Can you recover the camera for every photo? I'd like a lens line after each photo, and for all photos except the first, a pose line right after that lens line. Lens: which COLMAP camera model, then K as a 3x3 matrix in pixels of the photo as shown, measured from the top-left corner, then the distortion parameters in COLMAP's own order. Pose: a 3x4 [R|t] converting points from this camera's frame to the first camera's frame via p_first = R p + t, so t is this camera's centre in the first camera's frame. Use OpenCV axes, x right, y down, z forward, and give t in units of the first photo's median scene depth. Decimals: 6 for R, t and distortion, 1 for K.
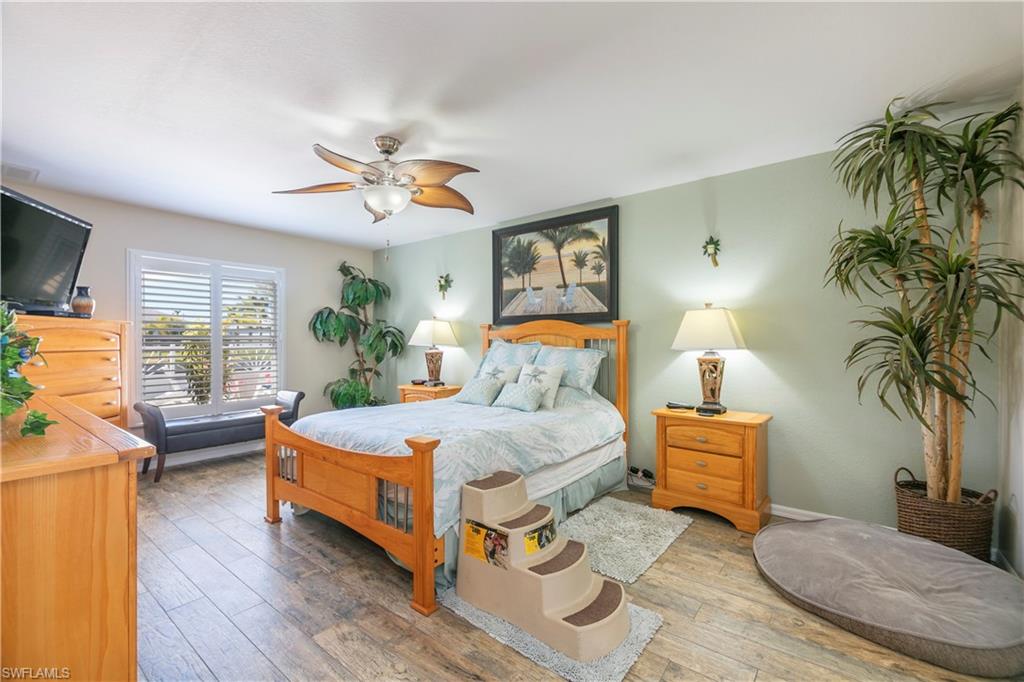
lens RADIAL K [[430.3, 0, 505.7], [0, 430.3, 344.0], [0, 0, 1]] dist [0.009446, -0.005439]
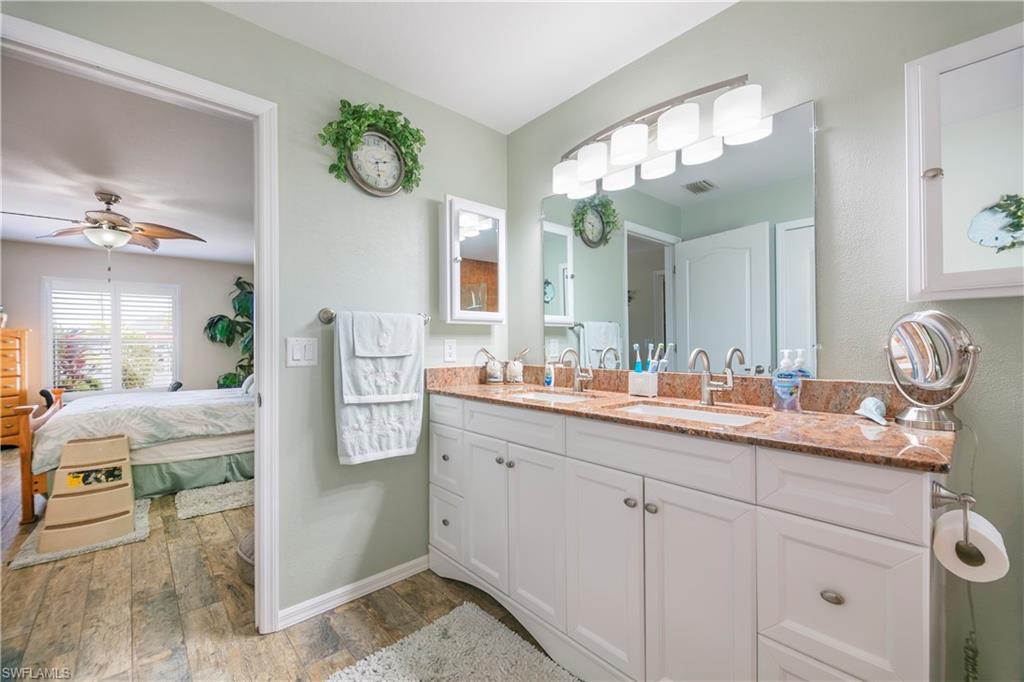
lens RADIAL K [[421.3, 0, 511.9], [0, 421.3, 344.0], [0, 0, 1]] dist [-0.000232, -0.002049]
pose [[0.985254, -0.004499, -0.171037, 0.857716], [0.004068, 0.999988, -0.002869, 0.007475], [0.171048, 0.002131, 0.985260, -0.067373]]
